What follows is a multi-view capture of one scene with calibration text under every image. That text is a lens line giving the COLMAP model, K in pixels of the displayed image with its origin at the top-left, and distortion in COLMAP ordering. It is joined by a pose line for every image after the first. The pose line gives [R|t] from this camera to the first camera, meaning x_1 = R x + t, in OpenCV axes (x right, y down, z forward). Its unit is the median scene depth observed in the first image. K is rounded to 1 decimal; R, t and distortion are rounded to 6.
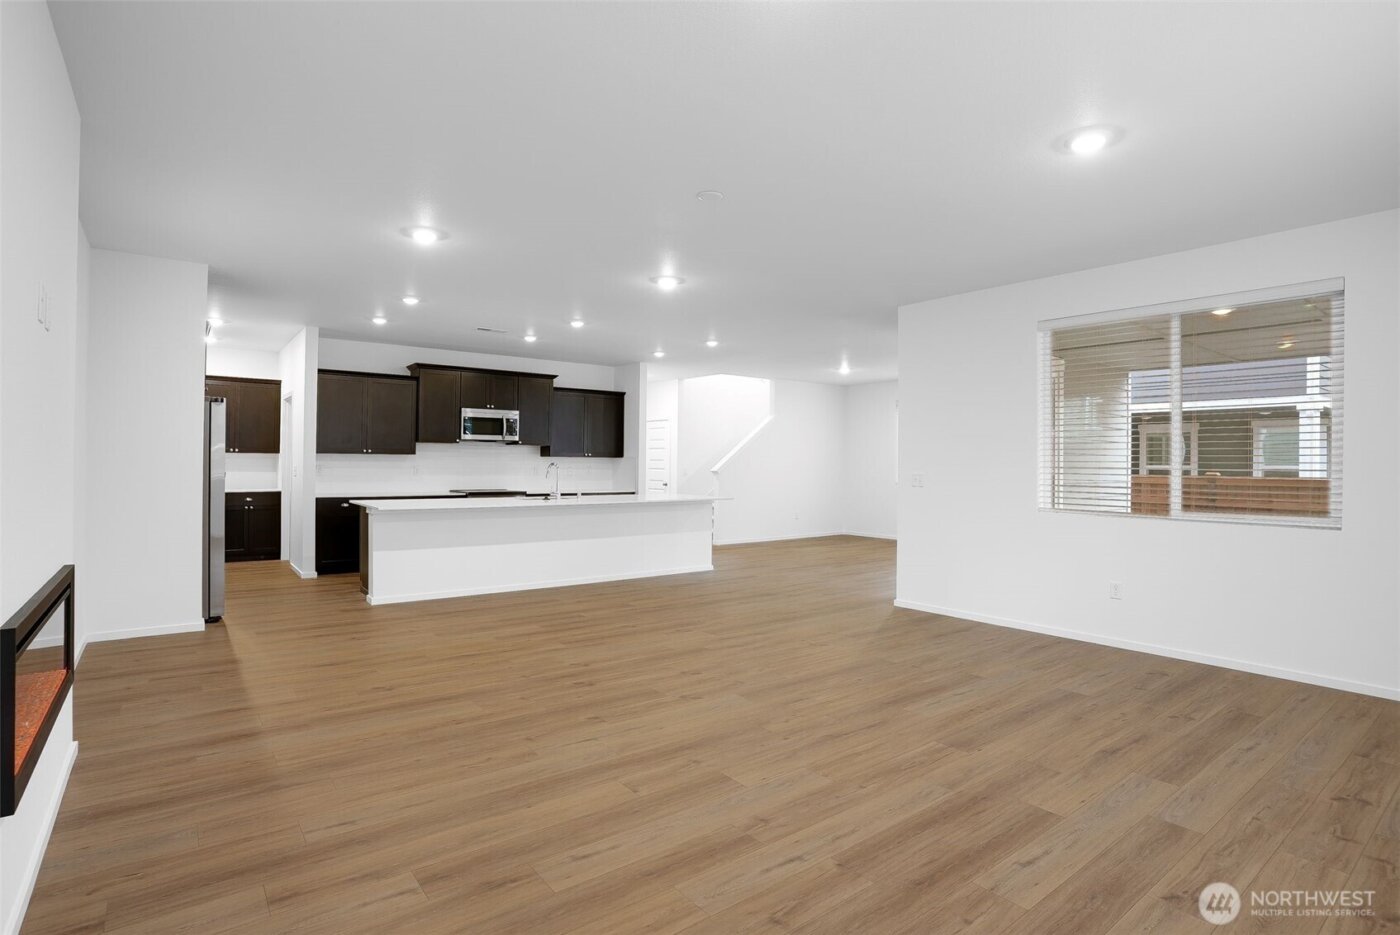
lens RADIAL K [[733.0, 0, 700.0], [0, 733.0, 467.5], [0, 0, 1]] dist [-0.004190, 0.000297]
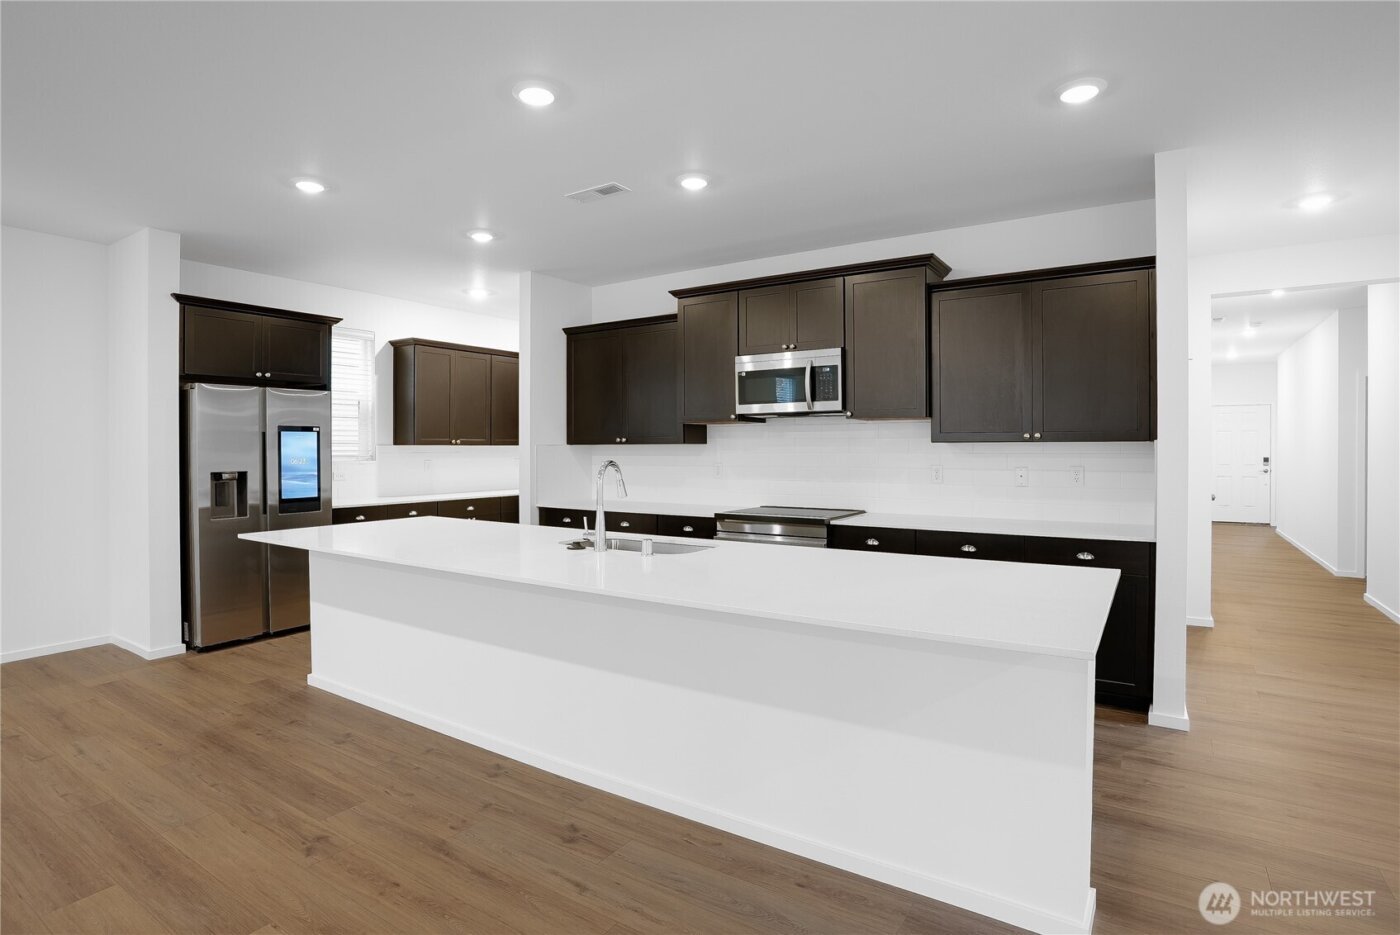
lens RADIAL K [[710.7, 0, 701.9], [0, 710.7, 455.4], [0, 0, 1]] dist [-0.043448, 0.020134]
pose [[0.292852, 0.003979, -0.956149, 0.184167], [0.005558, 0.999967, 0.005864, -0.011833], [0.956142, -0.007032, 0.292821, 0.868061]]
